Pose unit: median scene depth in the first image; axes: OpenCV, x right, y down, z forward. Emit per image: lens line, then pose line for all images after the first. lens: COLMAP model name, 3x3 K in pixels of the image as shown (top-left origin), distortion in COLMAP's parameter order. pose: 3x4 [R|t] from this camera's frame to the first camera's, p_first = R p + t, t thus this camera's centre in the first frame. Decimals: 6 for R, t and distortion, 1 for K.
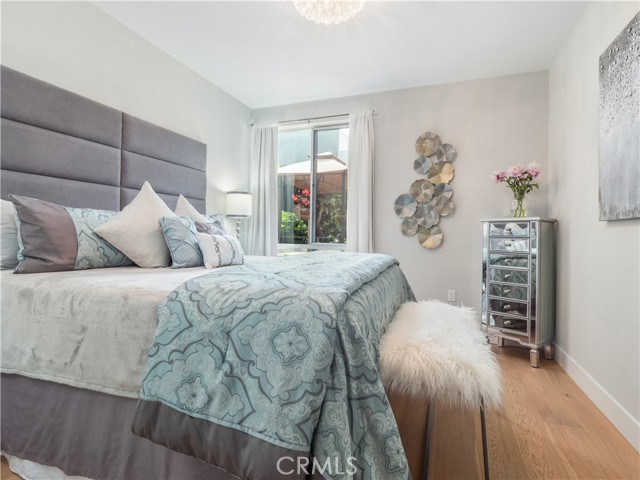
lens RADIAL K [[310.2, 0, 315.4], [0, 310.2, 228.6], [0, 0, 1]] dist [0.007308, -0.000313]
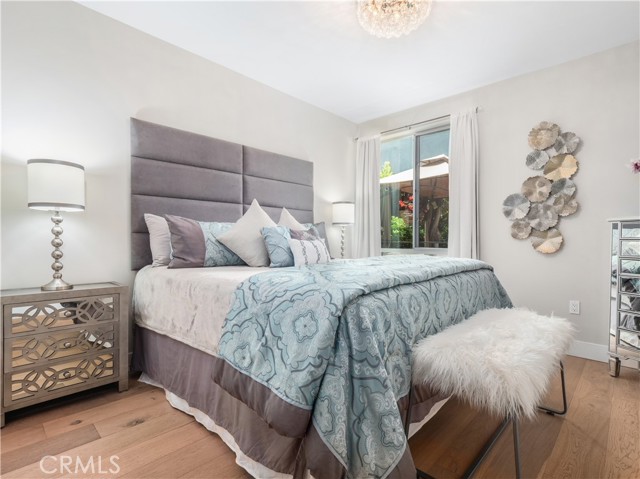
lens RADIAL K [[304.3, 0, 338.6], [0, 304.3, 238.9], [0, 0, 1]] dist [0.002998, -0.000154]
pose [[0.935866, -0.013563, -0.352095, 0.241944], [0.018380, 0.999778, 0.010340, 0.005062], [0.351877, -0.016149, 0.935907, -0.046198]]
